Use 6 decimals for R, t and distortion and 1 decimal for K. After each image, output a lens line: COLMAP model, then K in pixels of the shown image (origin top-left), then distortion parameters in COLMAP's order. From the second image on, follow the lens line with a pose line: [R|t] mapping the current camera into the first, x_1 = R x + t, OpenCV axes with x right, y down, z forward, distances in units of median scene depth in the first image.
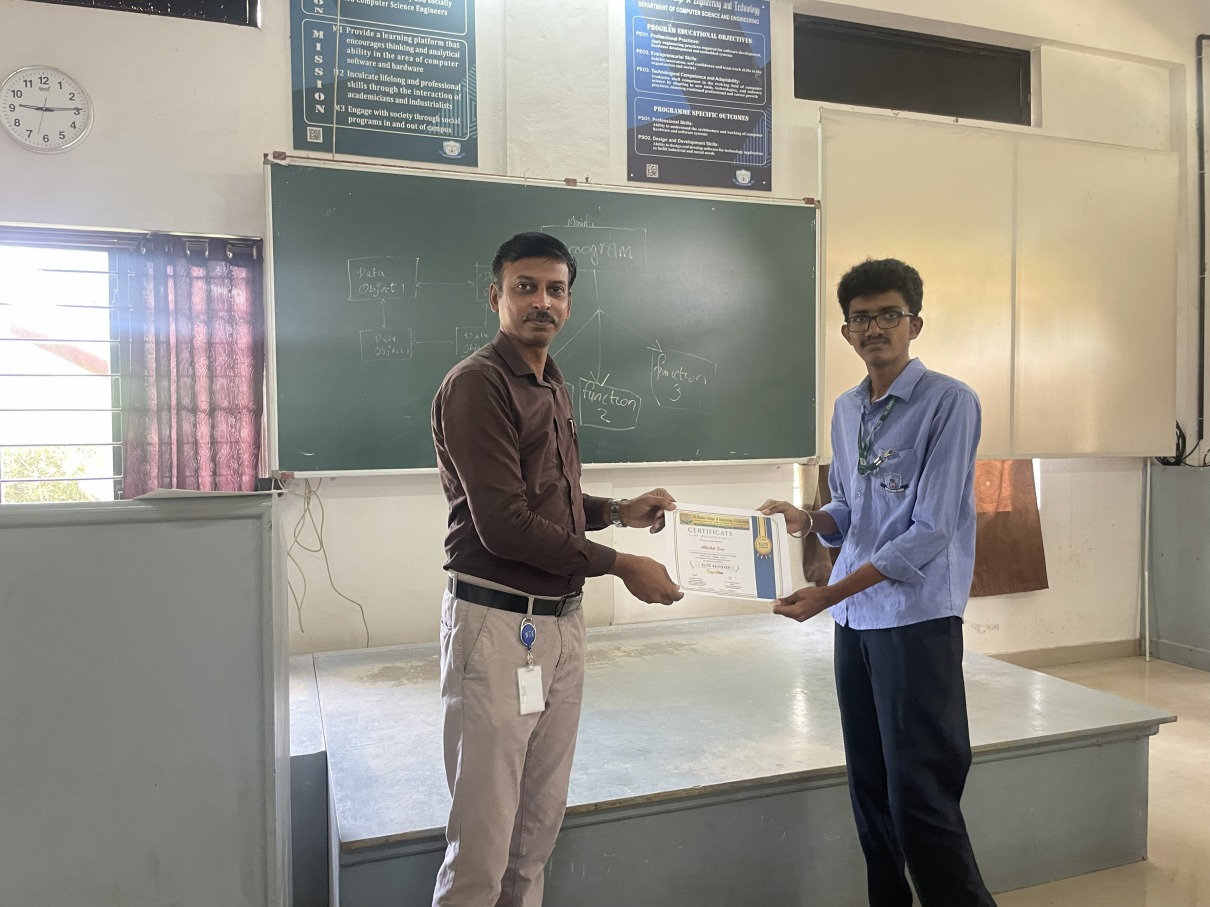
lens RADIAL K [[919.6, 0, 611.1], [0, 919.6, 451.5], [0, 0, 1]] dist [0.079007, -0.114455]
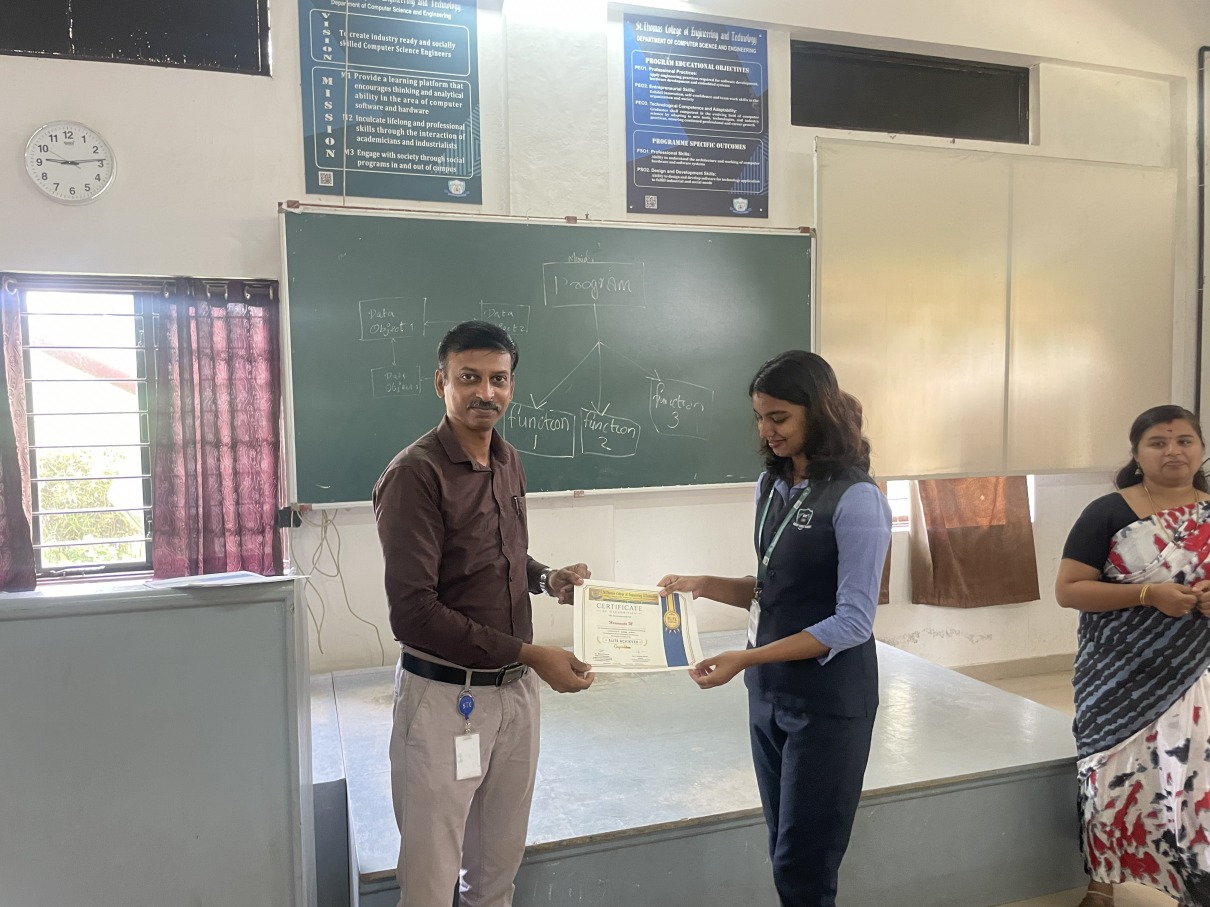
lens RADIAL K [[919.6, 0, 597.2], [0, 919.6, 462.4], [0, 0, 1]] dist [0.079007, -0.114455]
pose [[0.999578, -0.004810, -0.028653, 0.013776], [0.005840, 0.999336, 0.035976, -0.056189], [0.028461, -0.036128, 0.998942, -0.043278]]
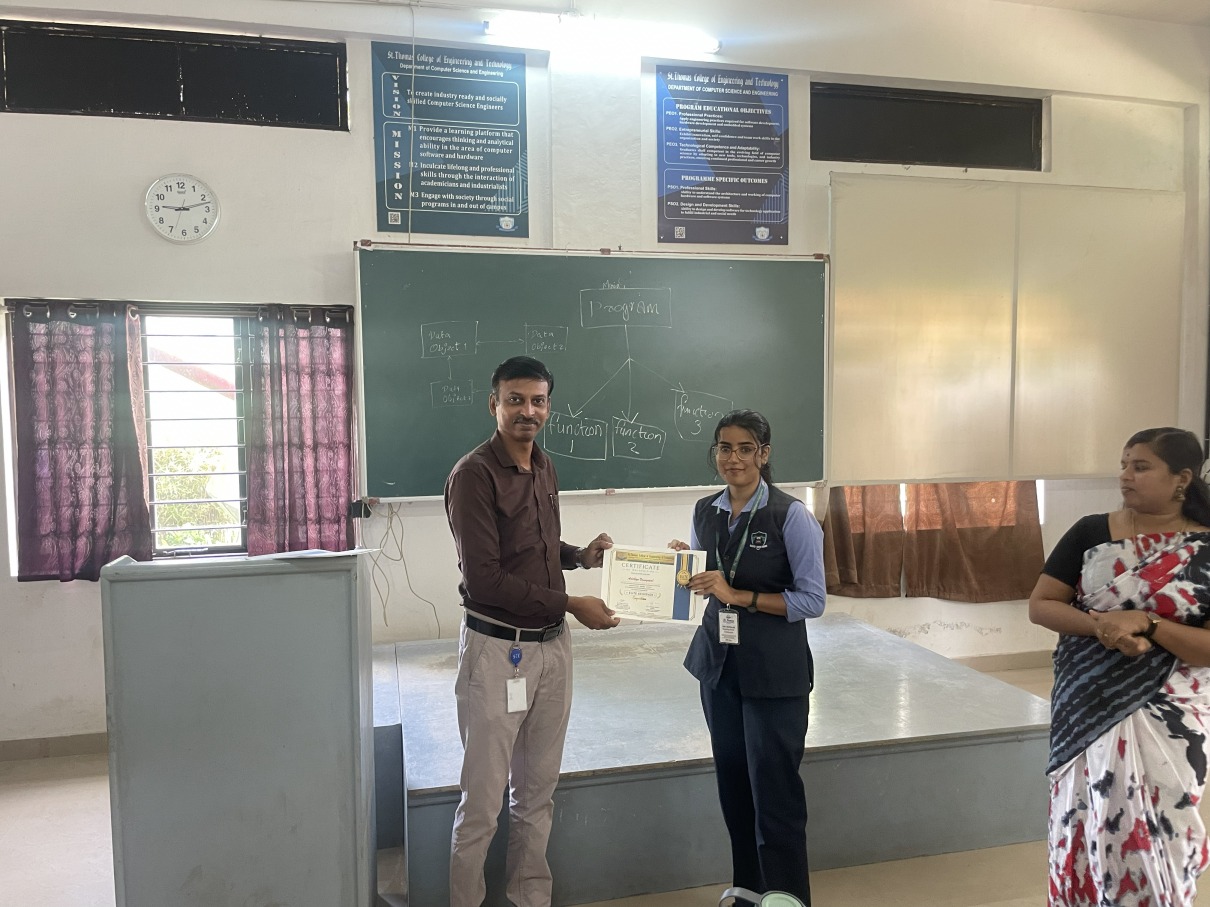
lens RADIAL K [[919.6, 0, 601.4], [0, 919.6, 462.0], [0, 0, 1]] dist [0.079007, -0.114455]
pose [[0.994678, 0.005475, -0.102886, 0.073359], [-0.001552, 0.999270, 0.038173, -0.067208], [0.103020, -0.037811, 0.993960, -0.178818]]
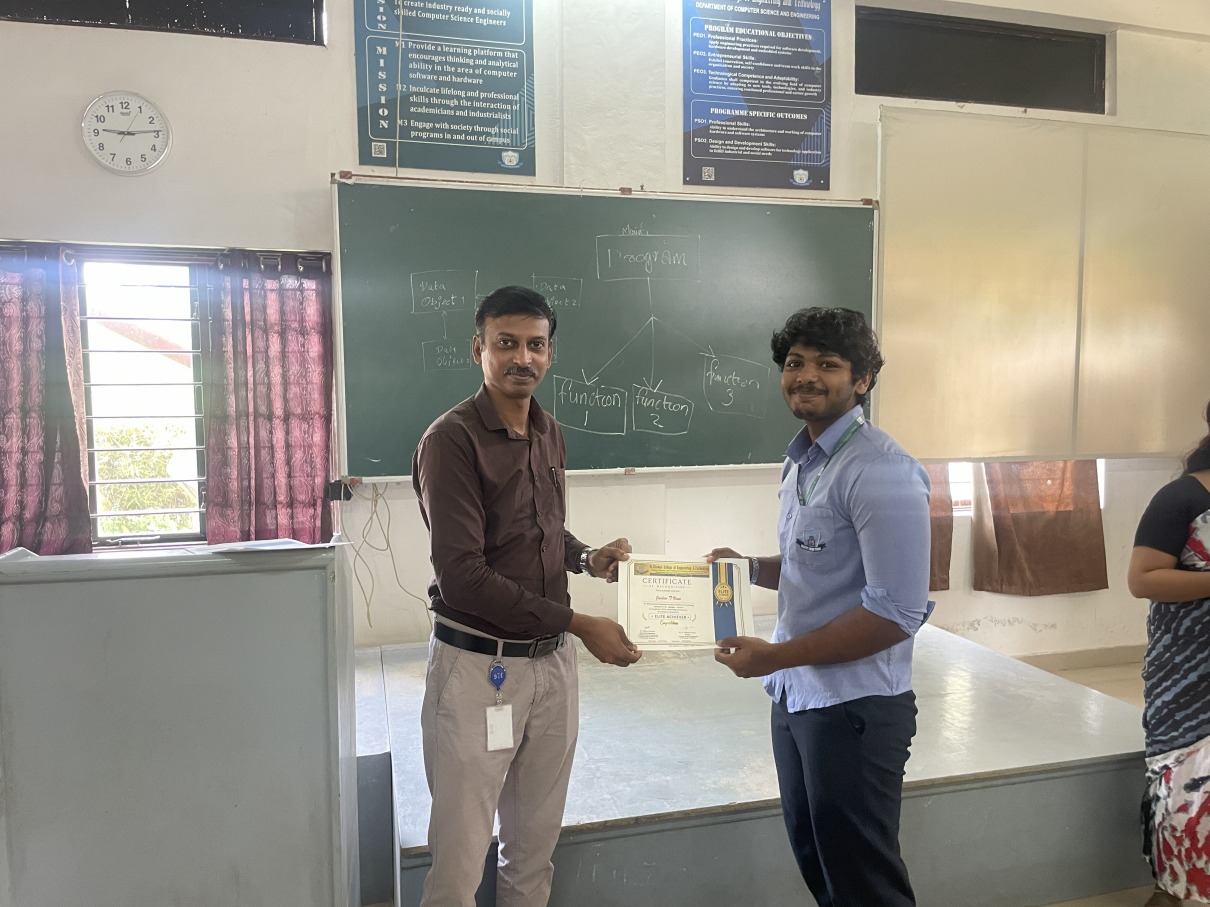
lens RADIAL K [[919.6, 0, 607.7], [0, 919.6, 458.2], [0, 0, 1]] dist [0.079007, -0.114455]
pose [[0.997067, 0.008393, -0.076078, 0.016156], [-0.004647, 0.998774, 0.049275, -0.048354], [0.076398, -0.048777, 0.995884, -0.025777]]
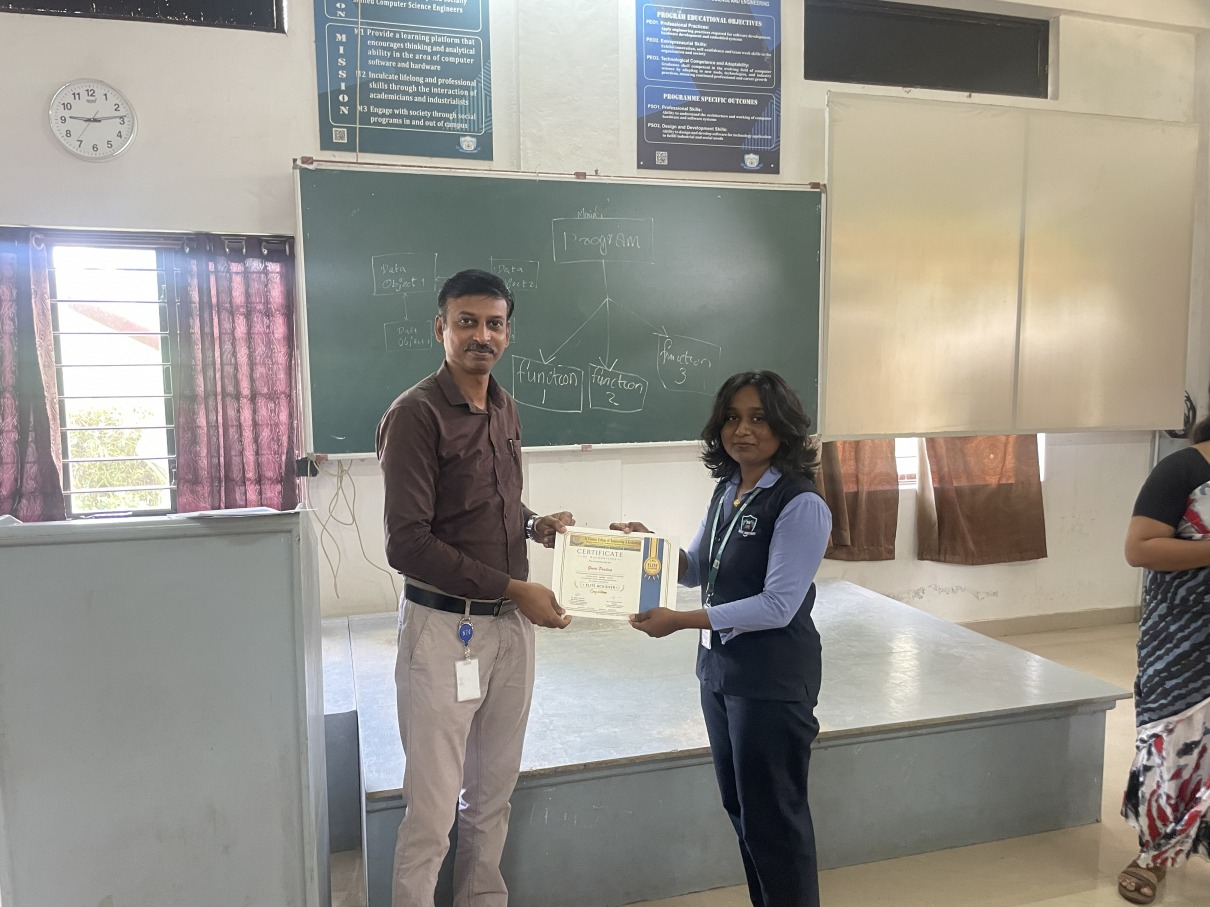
lens RADIAL K [[919.6, 0, 591.5], [0, 919.6, 464.8], [0, 0, 1]] dist [0.079007, -0.114455]
pose [[0.998100, 0.004256, -0.061475, 0.034408], [0.000430, 0.997107, 0.076003, -0.044331], [0.061620, -0.075885, 0.995211, -0.066154]]
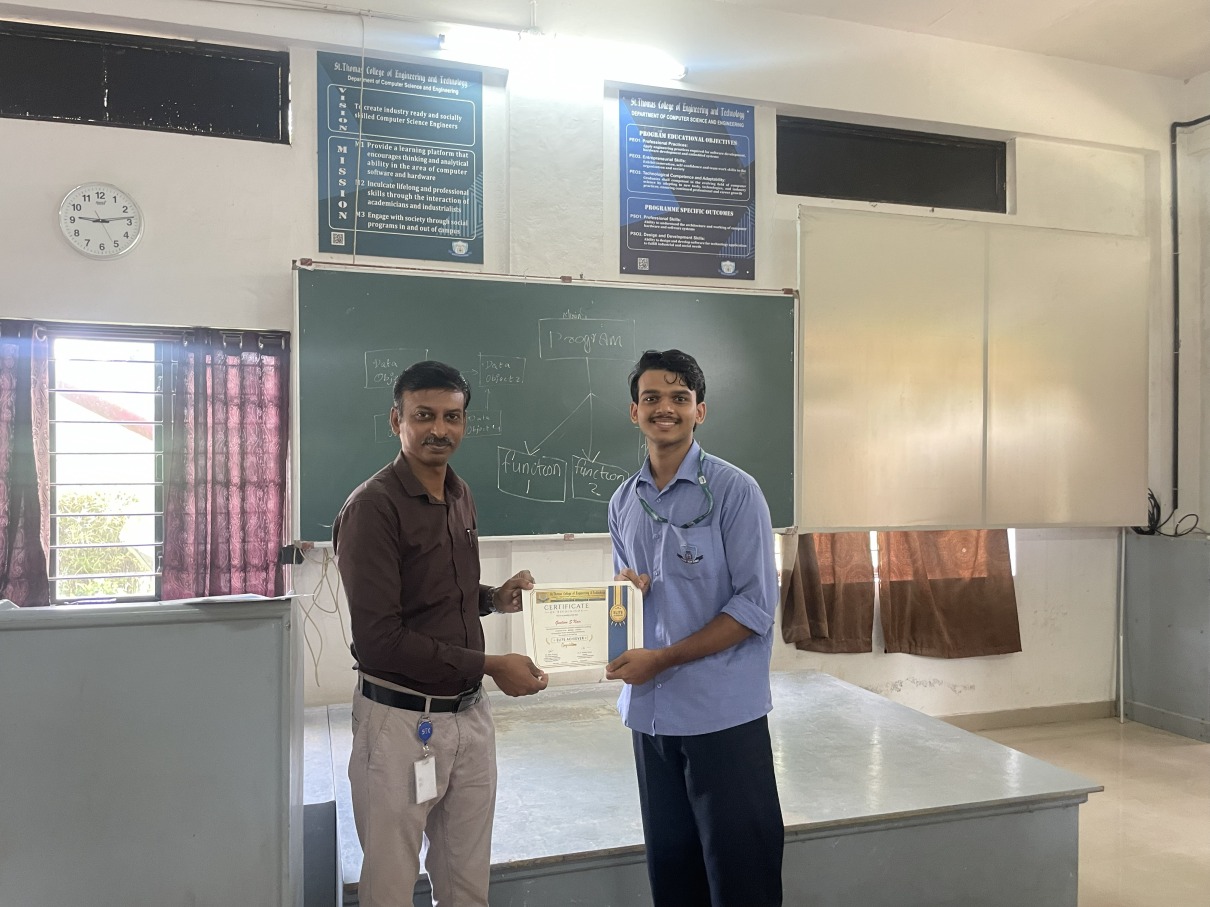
lens RADIAL K [[919.6, 0, 591.6], [0, 919.6, 463.7], [0, 0, 1]] dist [0.079007, -0.114455]
pose [[0.999033, 0.009299, -0.042975, 0.035767], [-0.010246, 0.999708, -0.021881, -0.046777], [0.042758, 0.022301, 0.998837, -0.092613]]
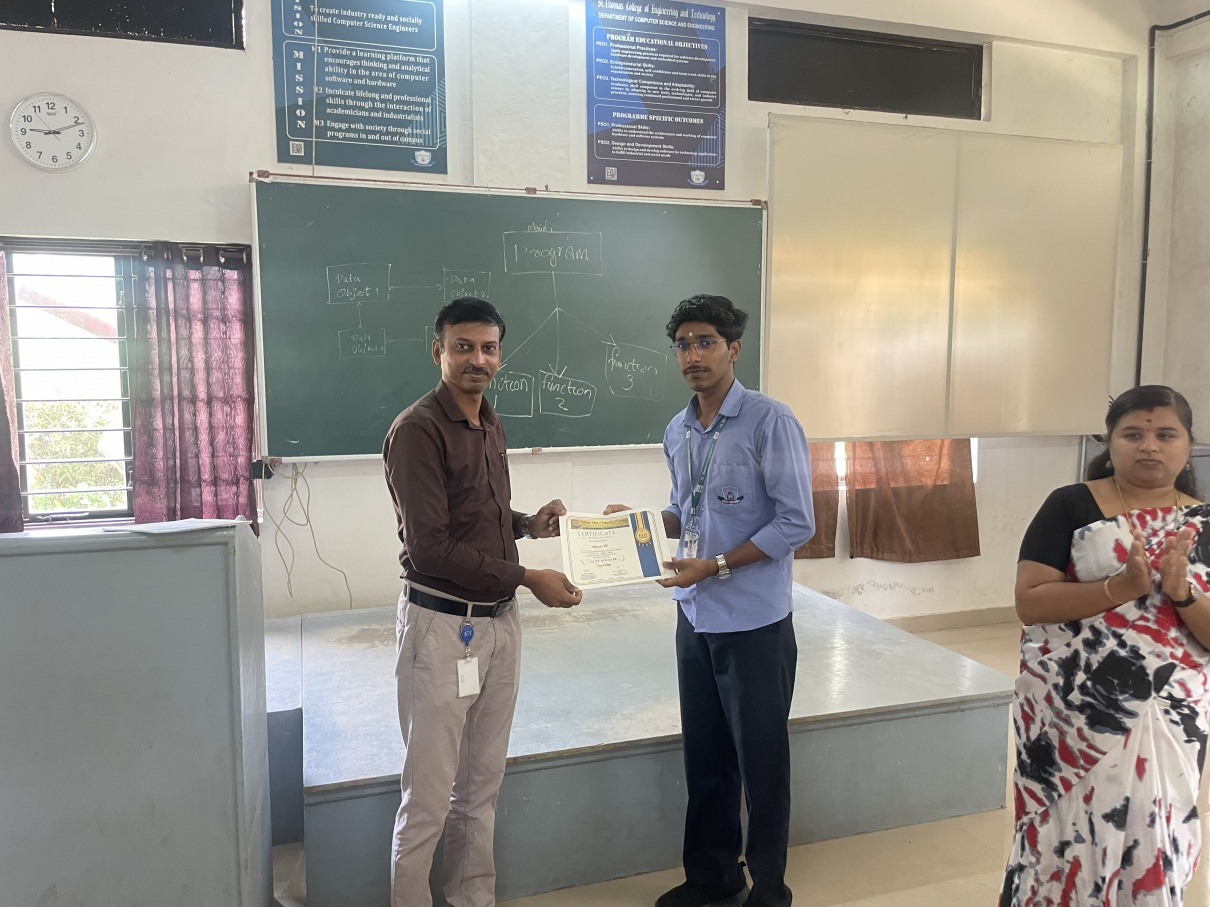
lens RADIAL K [[919.6, 0, 604.8], [0, 919.6, 447.9], [0, 0, 1]] dist [0.079007, -0.114455]
pose [[0.999661, 0.008825, -0.024504, 0.072580], [-0.007109, 0.997574, 0.069251, -0.064420], [0.025056, -0.069053, 0.997298, -0.106938]]
